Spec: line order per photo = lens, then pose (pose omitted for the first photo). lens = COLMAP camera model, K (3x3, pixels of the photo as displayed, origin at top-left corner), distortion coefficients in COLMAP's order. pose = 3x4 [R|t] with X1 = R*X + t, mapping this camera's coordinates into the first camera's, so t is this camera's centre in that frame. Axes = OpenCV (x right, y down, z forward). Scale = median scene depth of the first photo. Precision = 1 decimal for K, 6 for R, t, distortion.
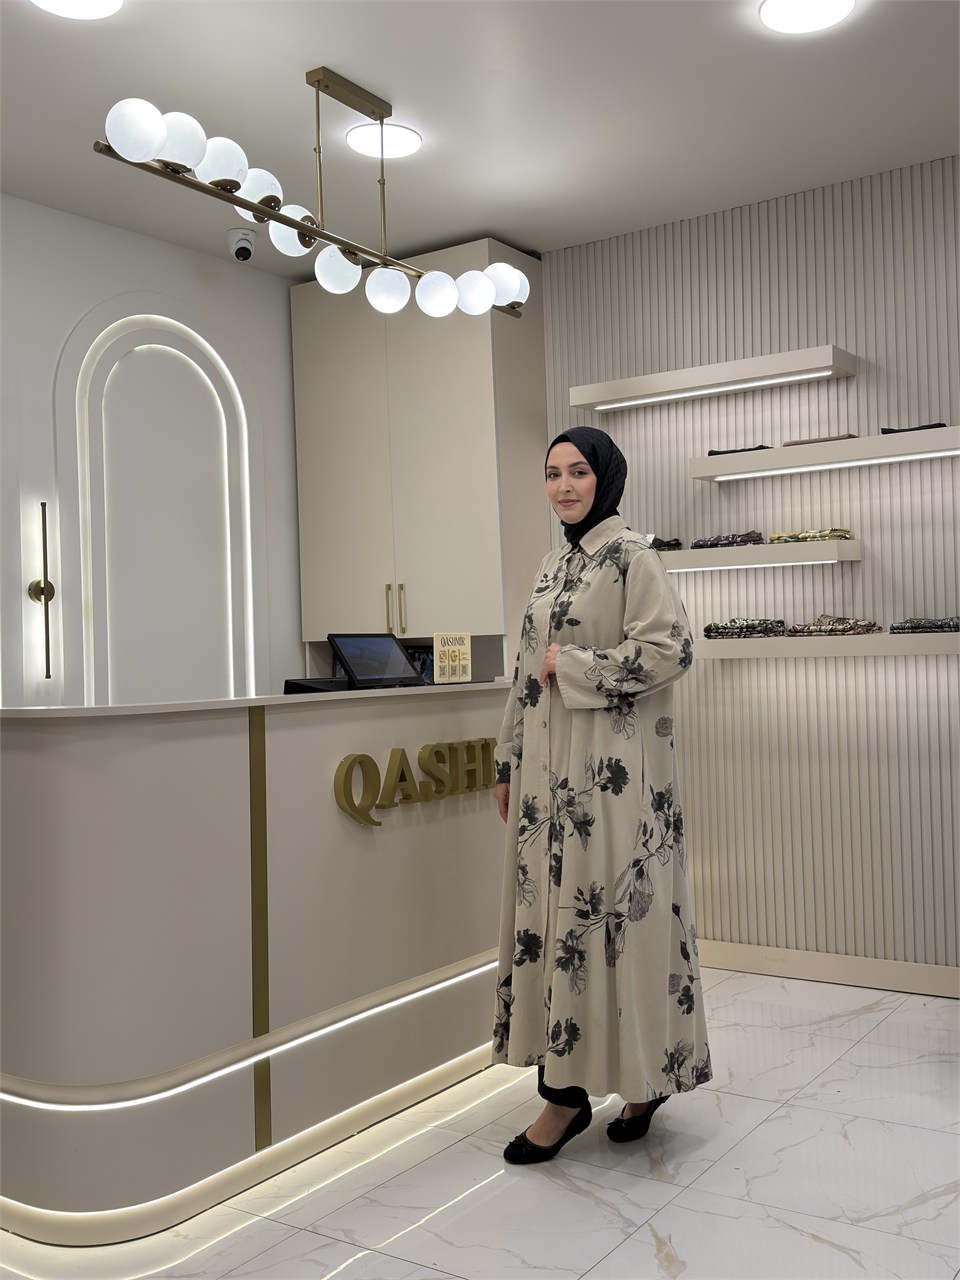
lens RADIAL K [[1265.4, 0, 480.0], [0, 1265.4, 640.0], [0, 0, 1]] dist [0.188975, -0.380879]
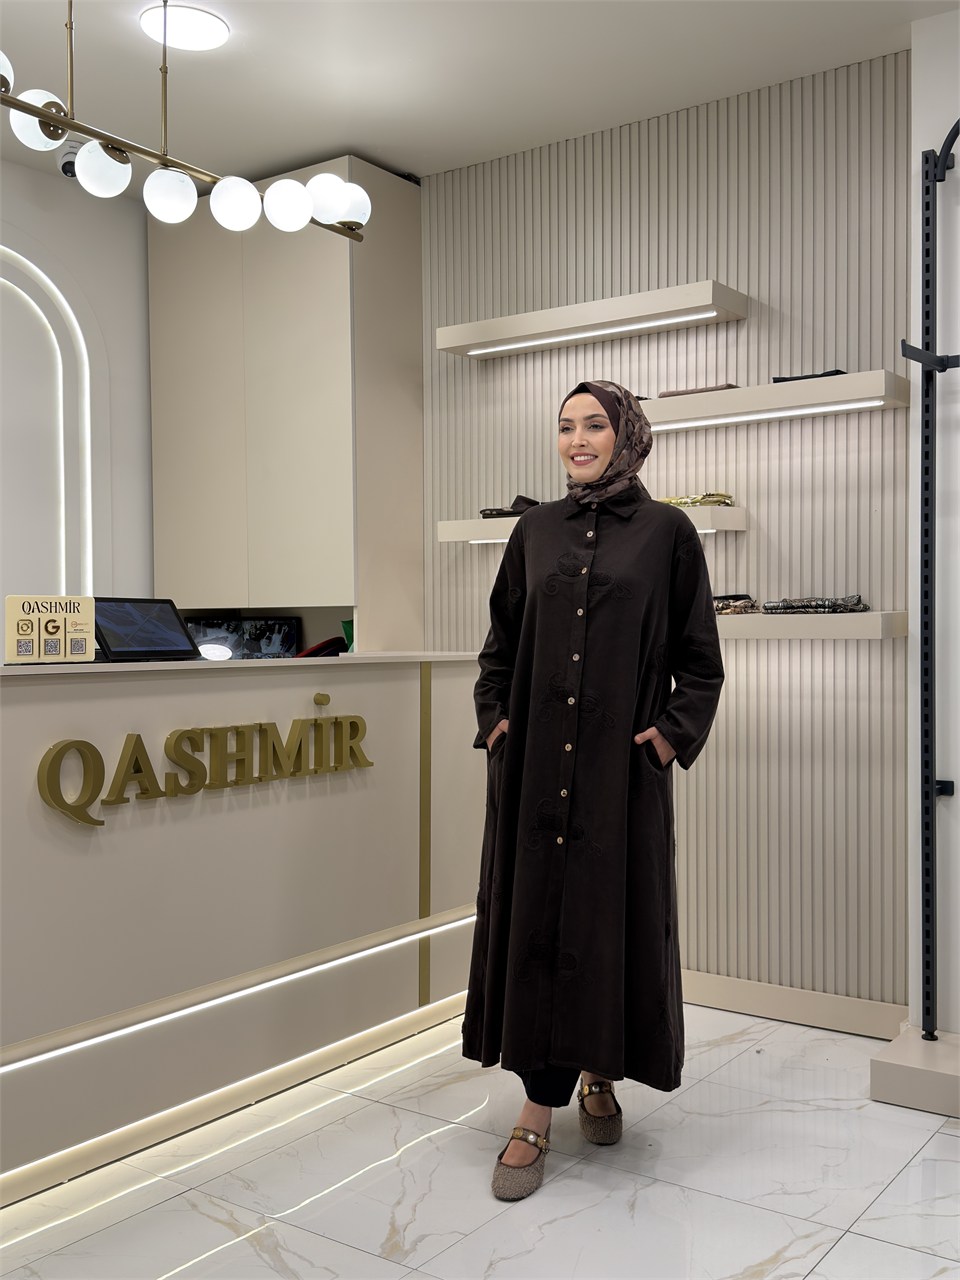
lens RADIAL K [[1269.8, 0, 483.8], [0, 1269.8, 646.1], [0, 0, 1]] dist [0.186481, -0.416352]
pose [[0.999417, 0.024653, -0.023617, 0.144151], [-0.024125, 0.999458, 0.022390, 0.001949], [0.024156, -0.021807, 0.999470, 0.119252]]
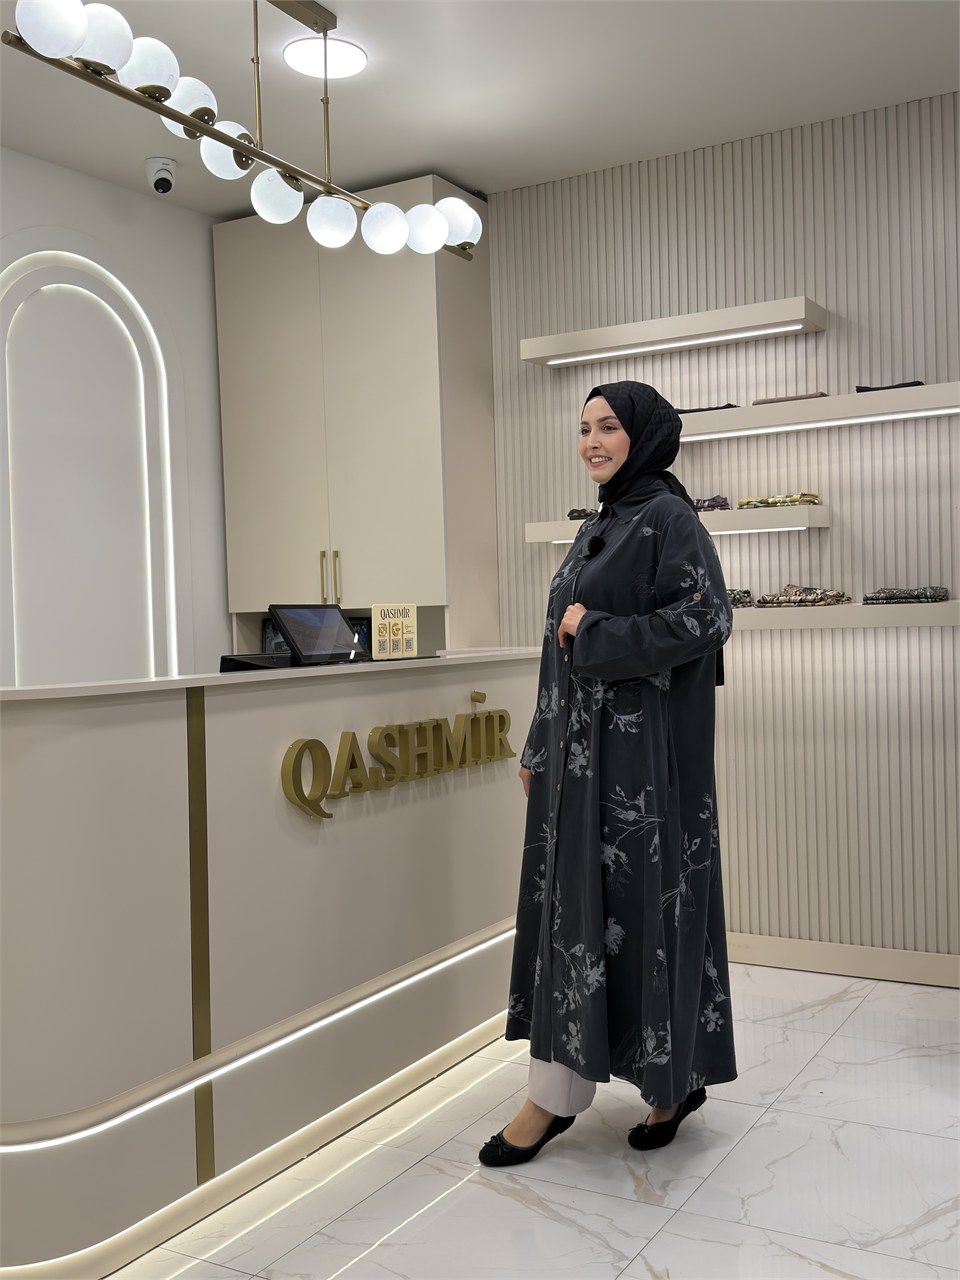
lens RADIAL K [[1269.7, 0, 480.8], [0, 1269.7, 641.9], [0, 0, 1]] dist [0.176638, -0.390617]
pose [[0.997442, -0.001349, 0.071469, -0.028779], [-0.000401, 0.999701, 0.024458, -0.000440], [-0.071481, -0.024424, 0.997143, 0.072594]]
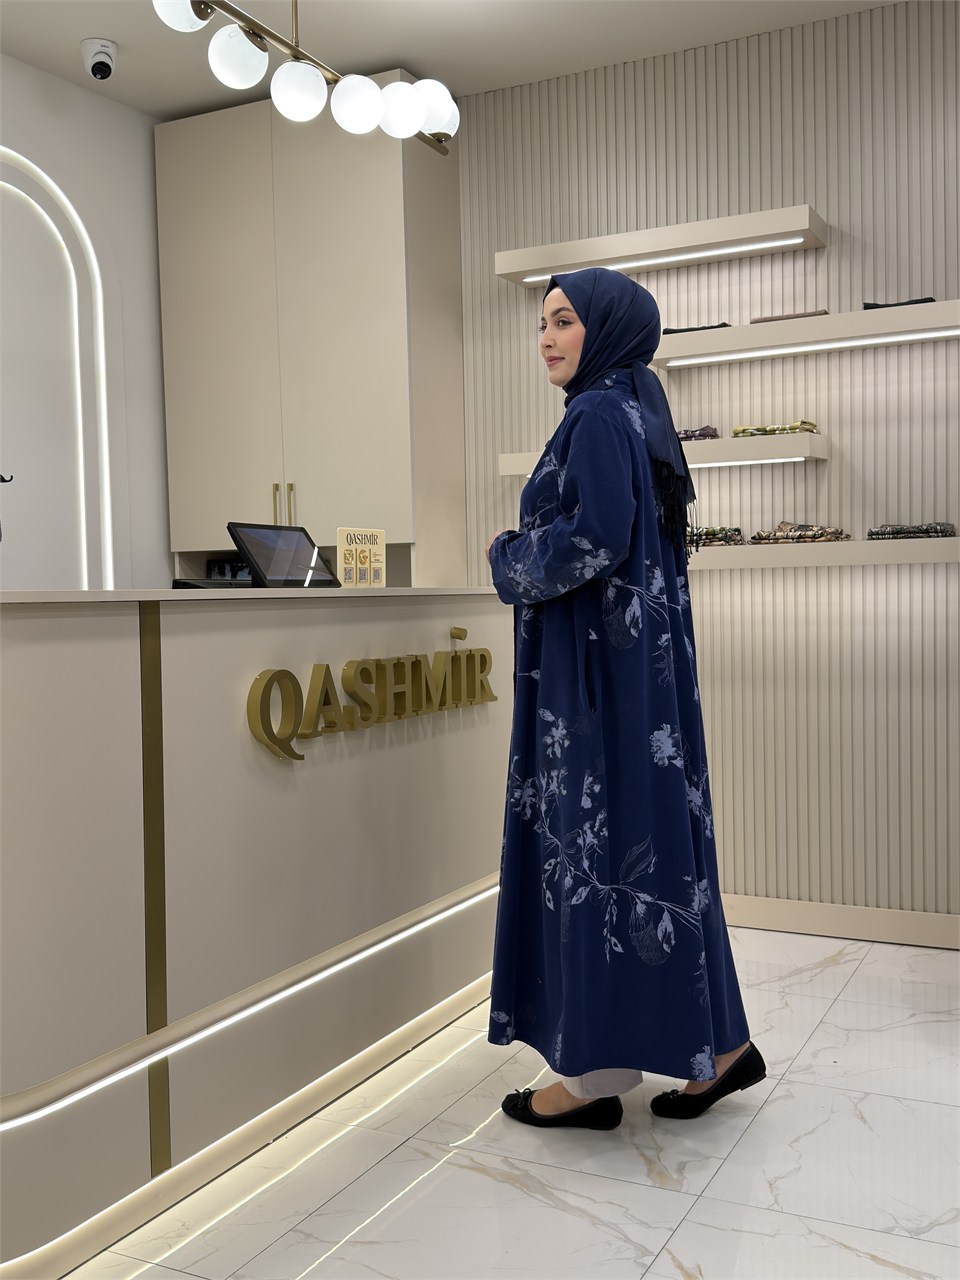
lens RADIAL K [[1268.3, 0, 483.8], [0, 1268.3, 641.1], [0, 0, 1]] dist [0.157033, -0.327132]
pose [[0.991601, 0.003700, 0.129279, -0.053135], [-0.009219, 0.999070, 0.042118, 0.028750], [-0.129003, -0.042956, 0.990713, 0.154828]]
